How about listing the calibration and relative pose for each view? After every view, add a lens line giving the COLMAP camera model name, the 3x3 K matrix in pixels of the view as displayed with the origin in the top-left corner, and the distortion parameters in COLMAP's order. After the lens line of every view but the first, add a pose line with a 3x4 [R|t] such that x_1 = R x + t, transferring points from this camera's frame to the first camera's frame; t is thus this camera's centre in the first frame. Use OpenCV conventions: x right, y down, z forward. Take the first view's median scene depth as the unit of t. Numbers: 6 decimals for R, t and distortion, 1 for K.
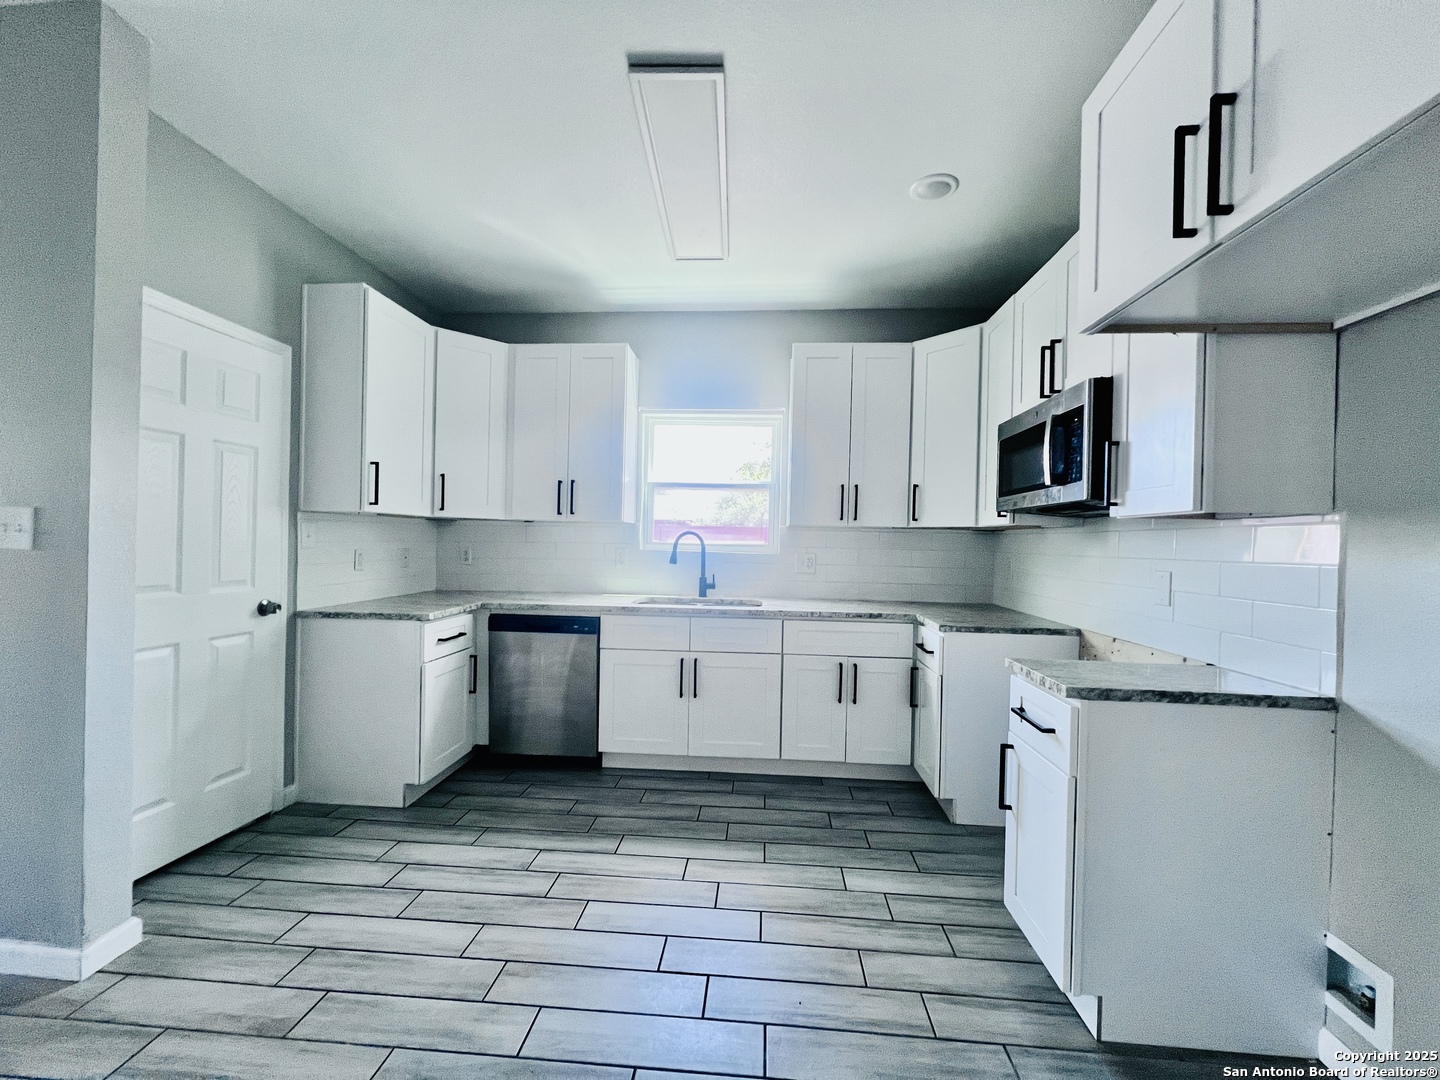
lens RADIAL K [[578.1, 0, 723.3], [0, 578.1, 542.3], [0, 0, 1]] dist [0.002033, 0.000236]
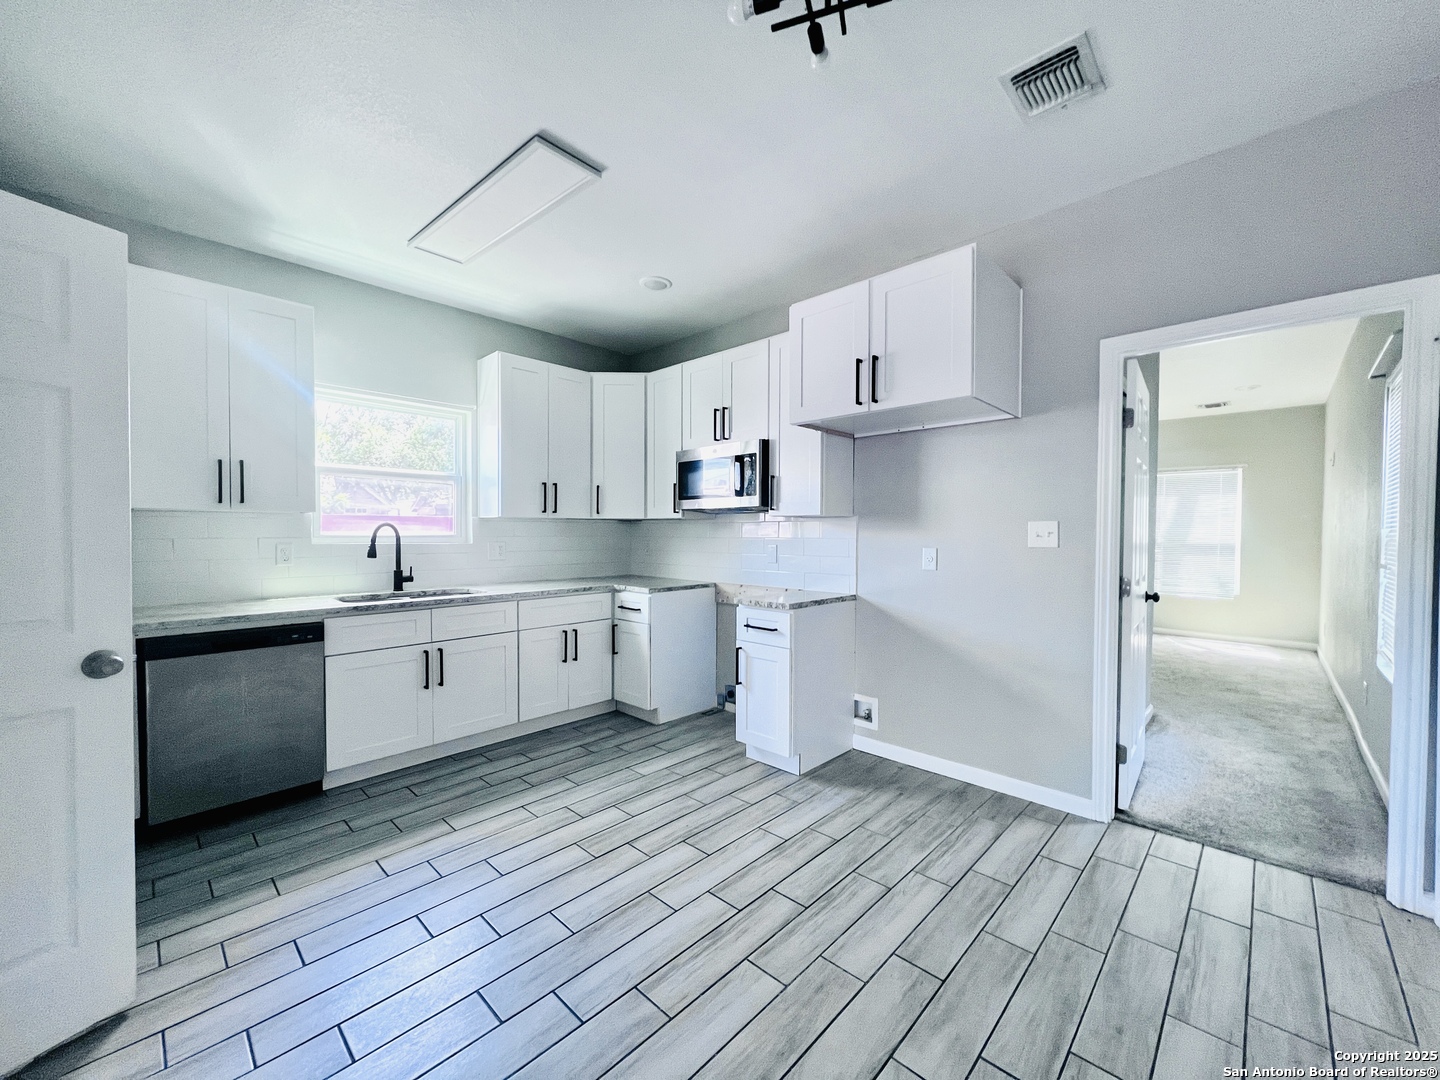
lens RADIAL K [[578.1, 0, 726.7], [0, 578.1, 540.4], [0, 0, 1]] dist [0.002033, 0.000236]
pose [[0.631847, -0.031621, 0.774448, -0.539266], [0.011675, 0.999442, 0.031283, -0.015902], [-0.775005, -0.010724, 0.631864, -0.038566]]
